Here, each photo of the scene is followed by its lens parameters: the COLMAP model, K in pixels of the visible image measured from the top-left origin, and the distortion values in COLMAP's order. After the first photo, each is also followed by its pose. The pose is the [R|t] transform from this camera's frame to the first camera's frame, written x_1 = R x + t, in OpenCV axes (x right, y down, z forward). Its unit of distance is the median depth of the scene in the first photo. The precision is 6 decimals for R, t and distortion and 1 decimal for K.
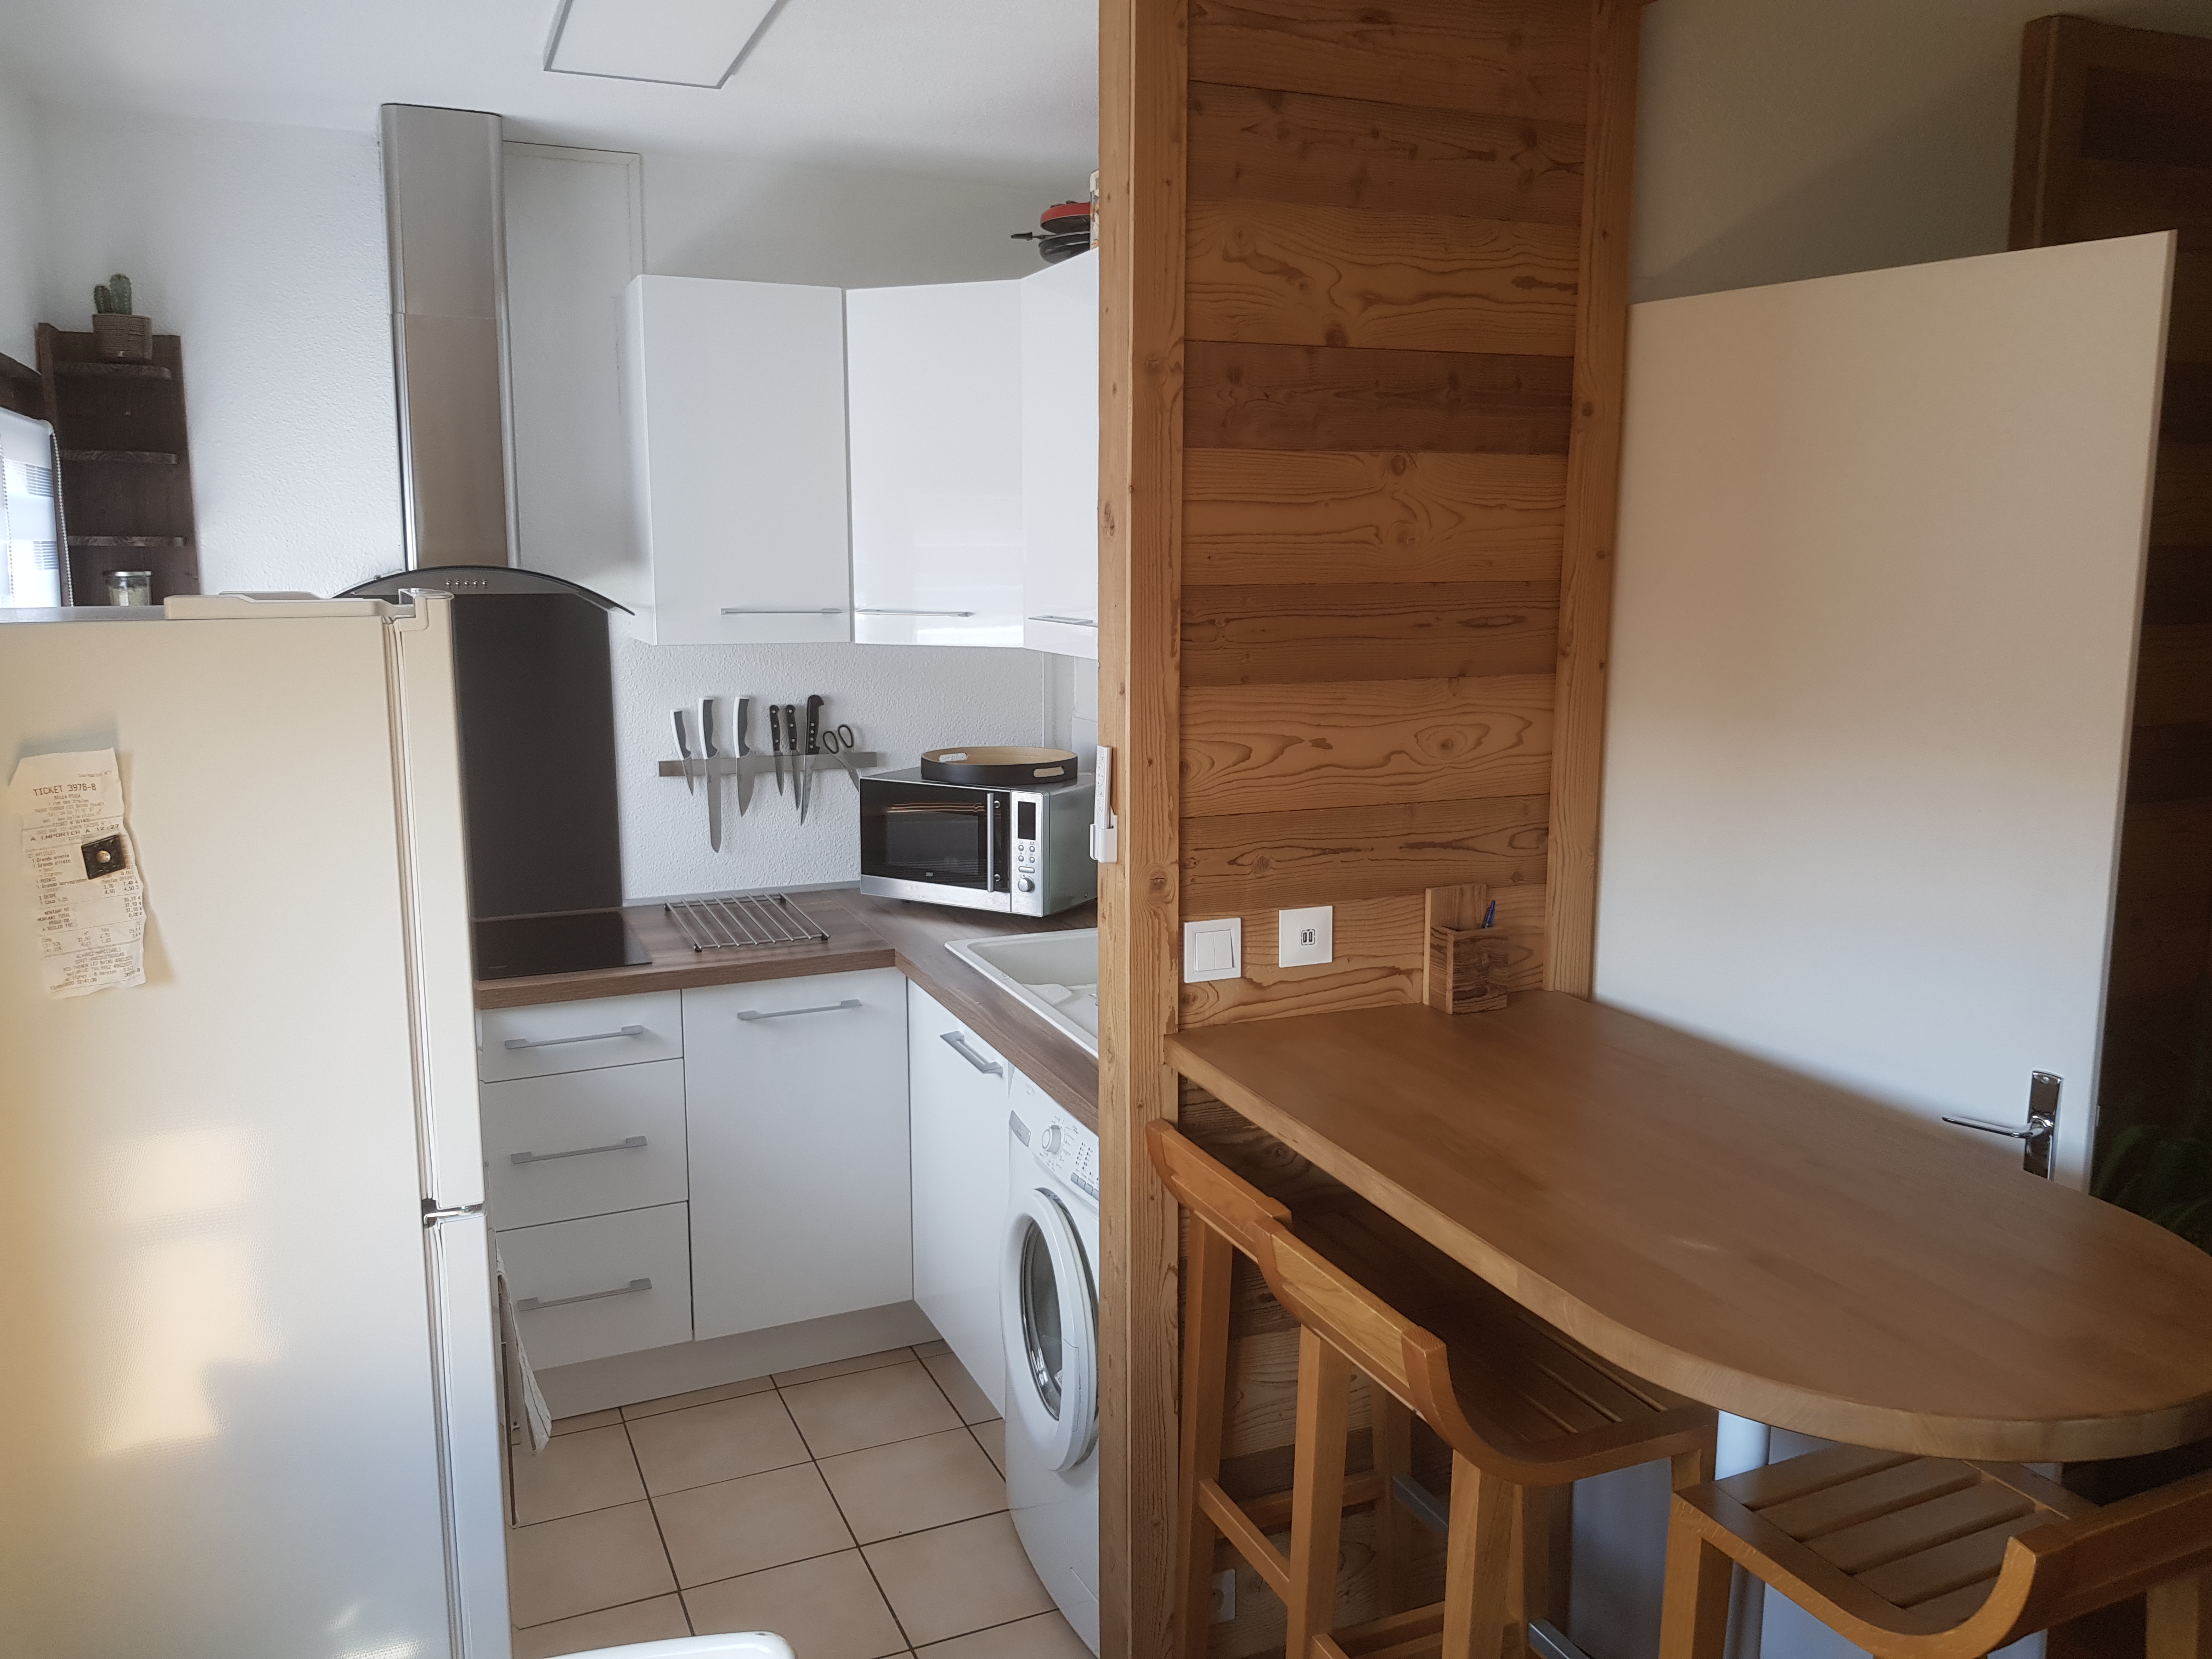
lens RADIAL K [[1714.4, 0, 1103.1], [0, 1714.4, 806.9], [0, 0, 1]] dist [0.033117, -0.054921]
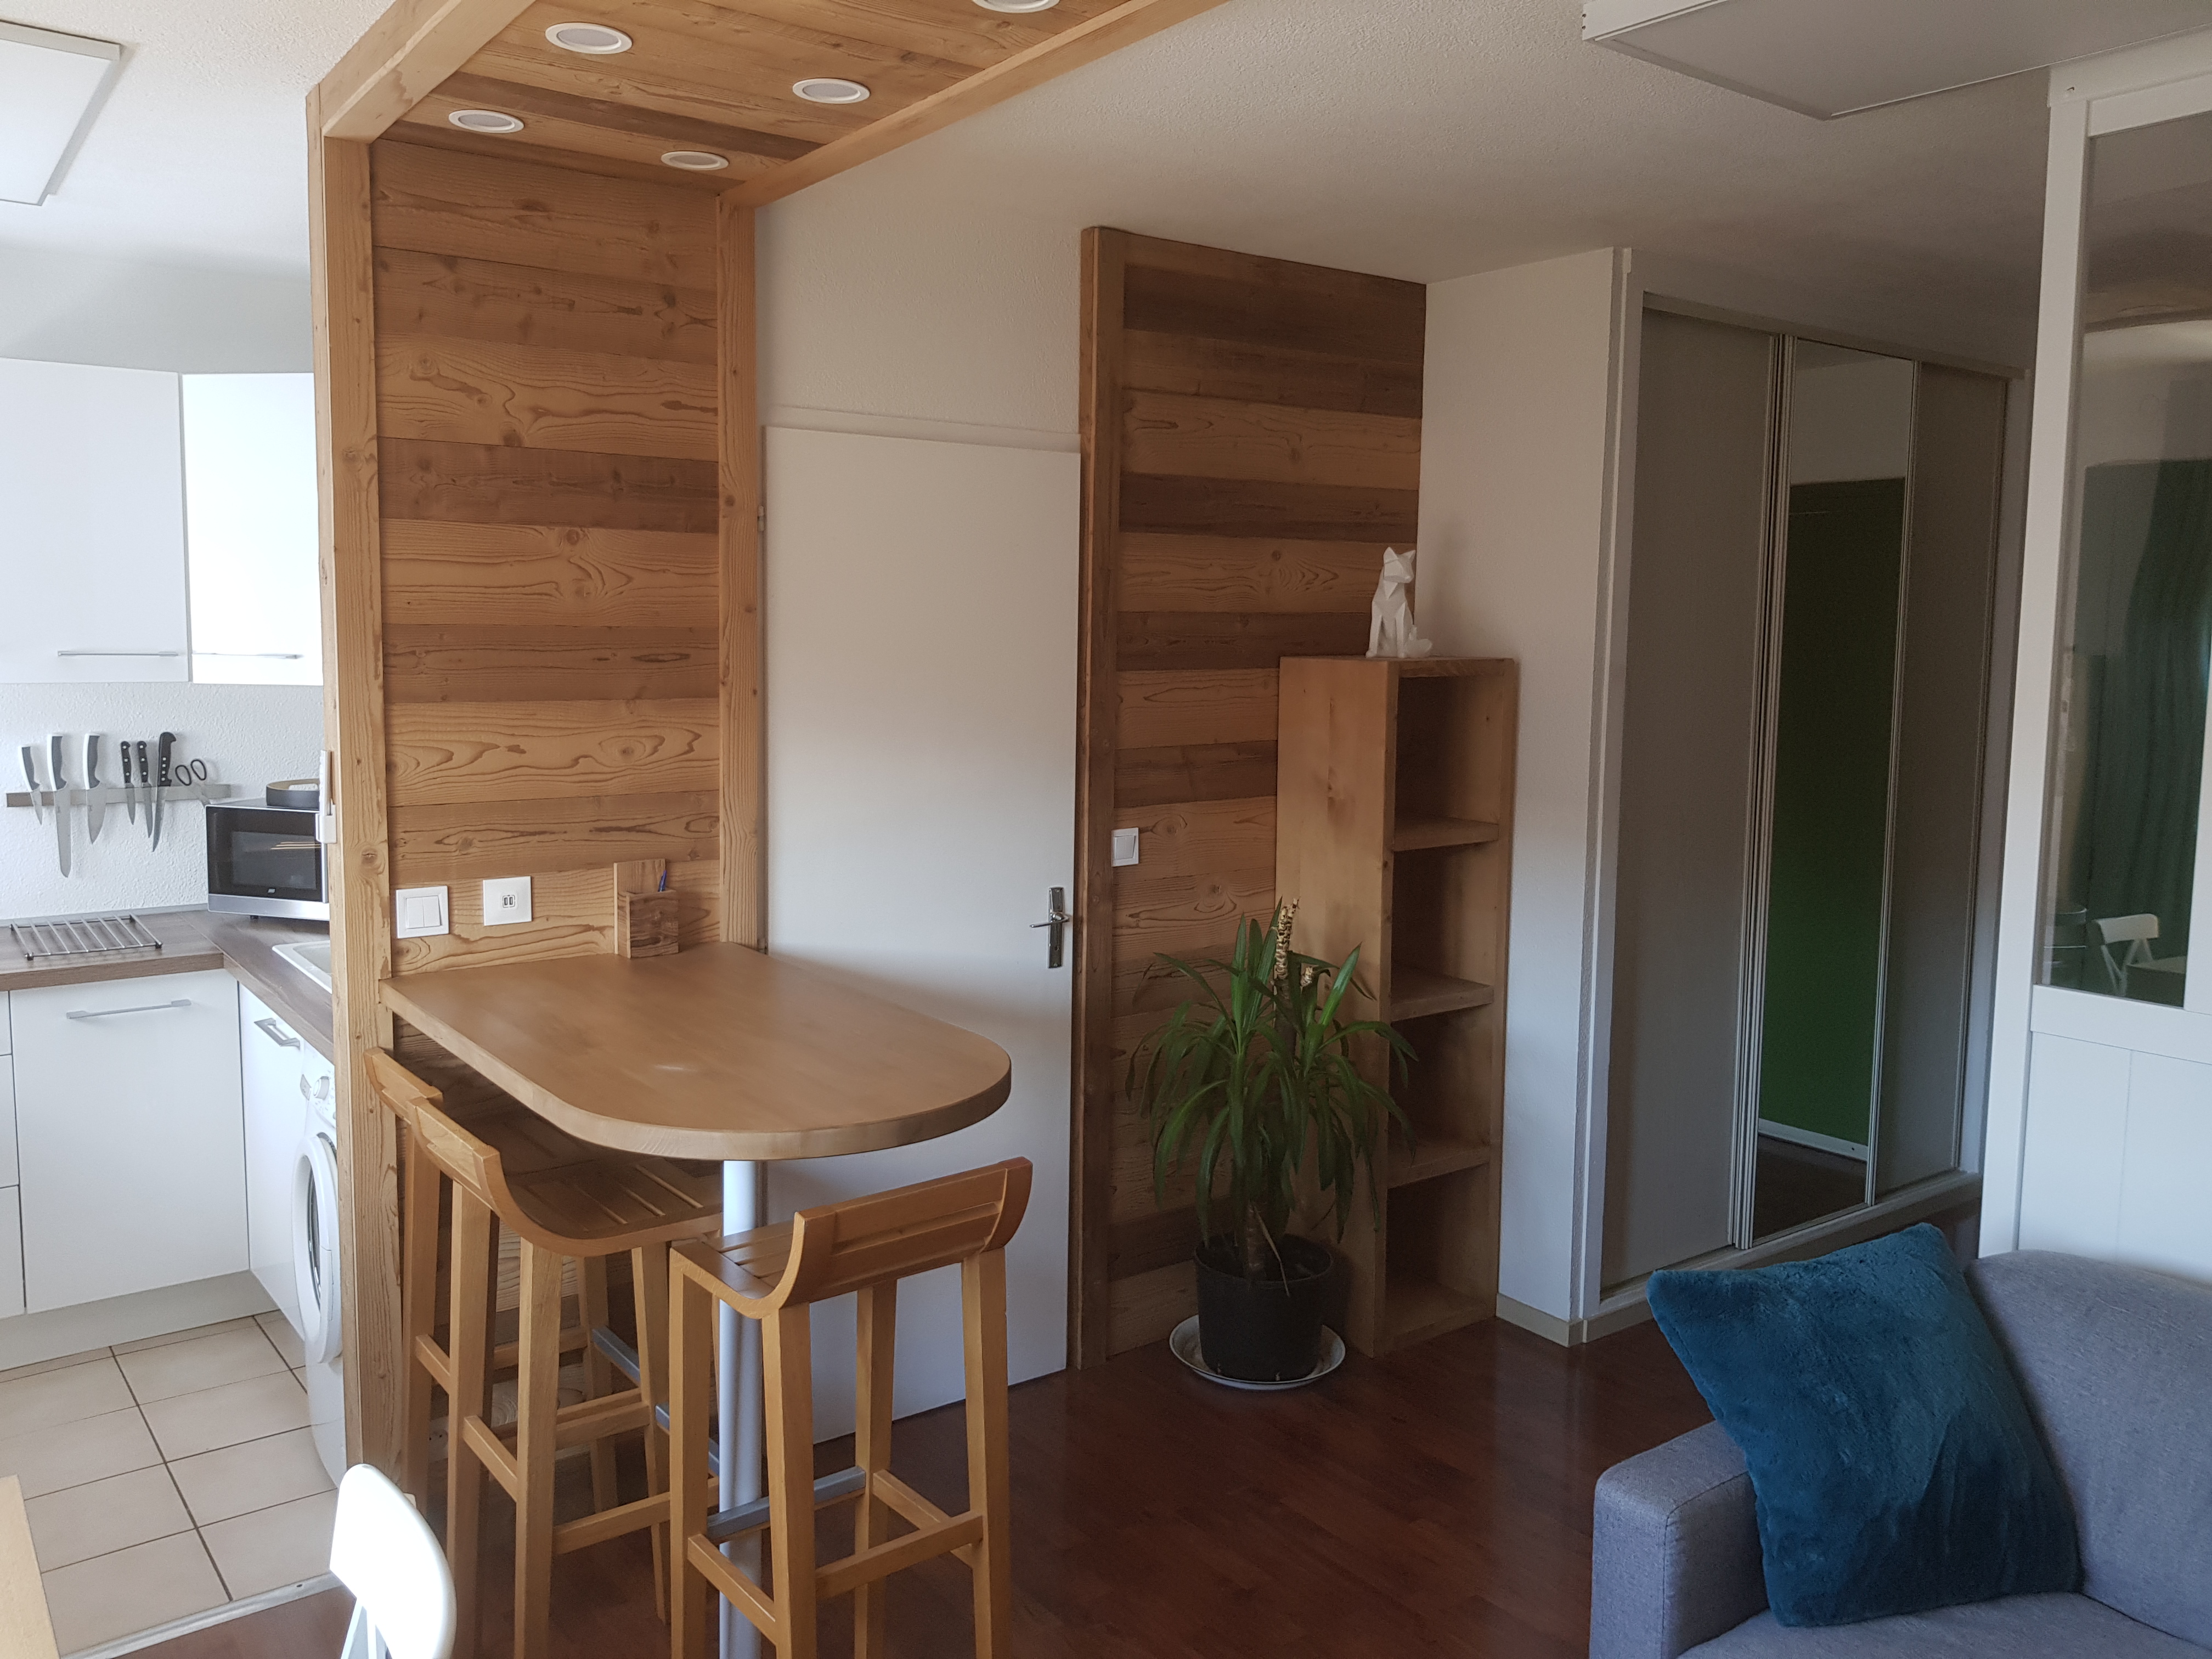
lens RADIAL K [[1692.6, 0, 1102.8], [0, 1692.6, 782.4], [0, 0, 1]] dist [0.056950, -0.138677]
pose [[0.966485, -0.010384, 0.256513, 0.220496], [0.024464, 0.998360, -0.051761, 0.063408], [-0.255555, 0.056301, 0.965154, -0.336818]]
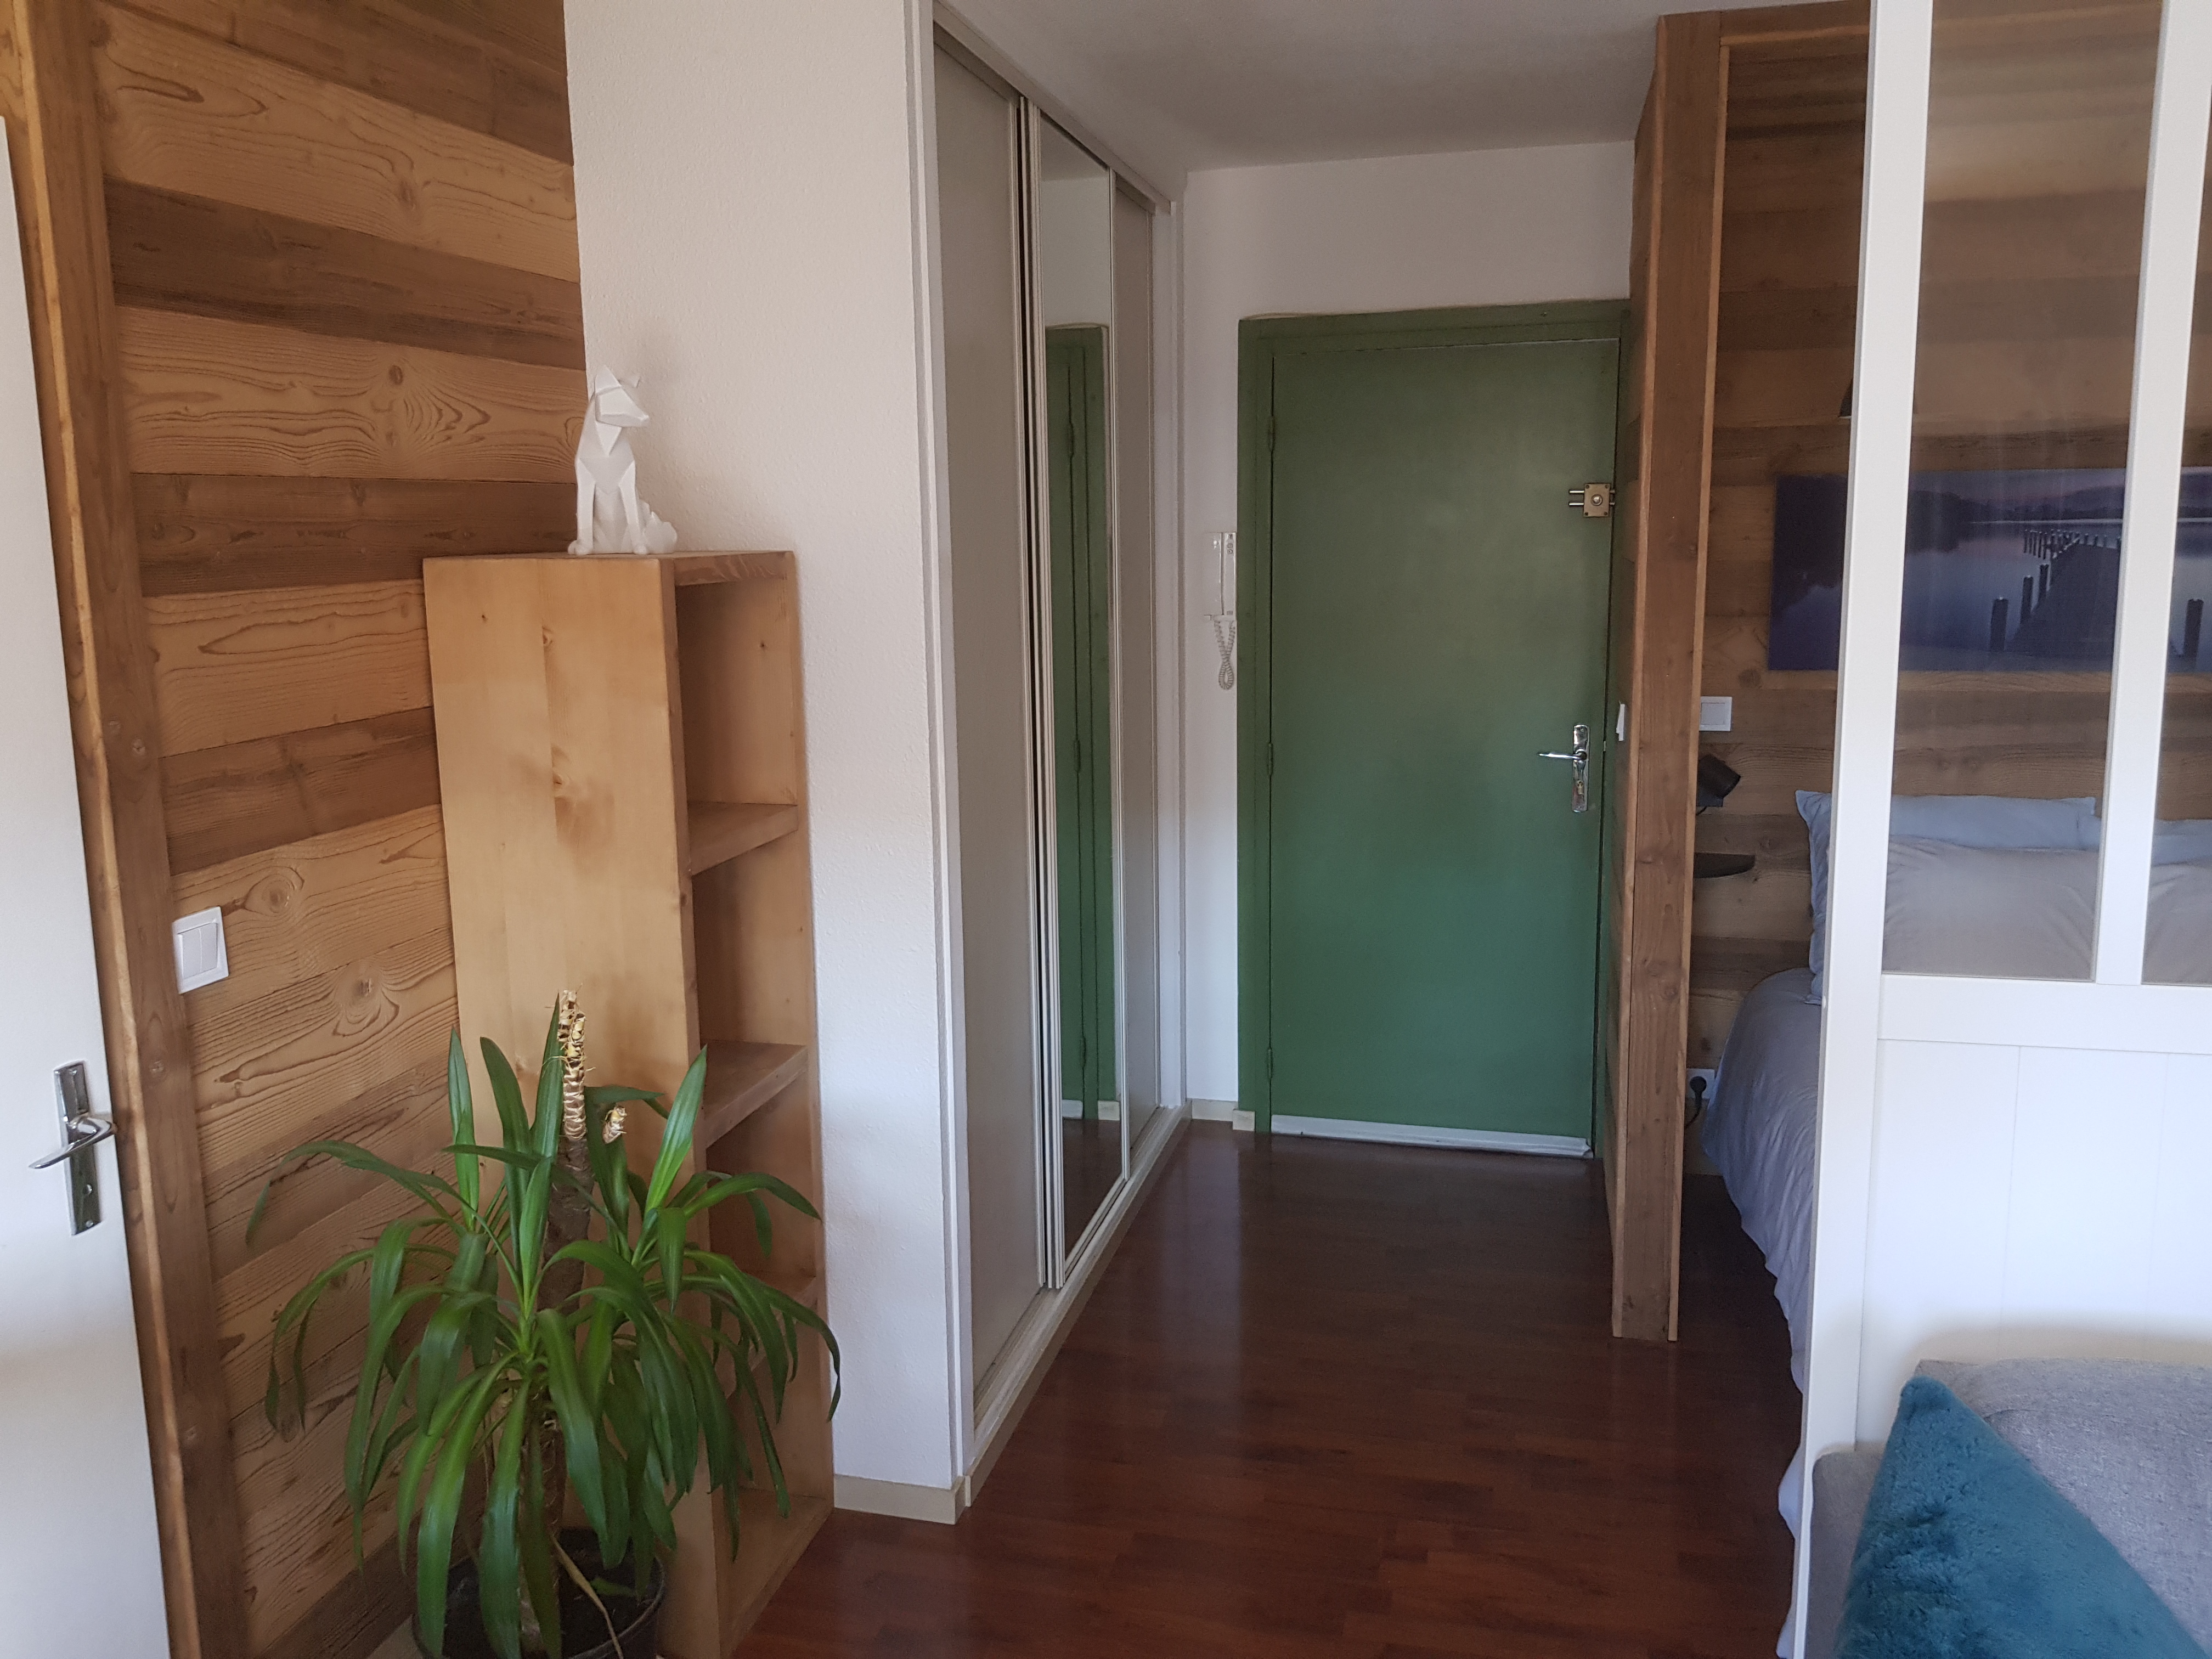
lens RADIAL K [[1714.4, 0, 1103.1], [0, 1714.4, 806.9], [0, 0, 1]] dist [0.033117, -0.054921]
pose [[0.585280, -0.137237, 0.799133, 0.258002], [0.134338, 0.988364, 0.071346, -0.023975], [-0.799626, 0.065597, 0.596905, 0.362086]]
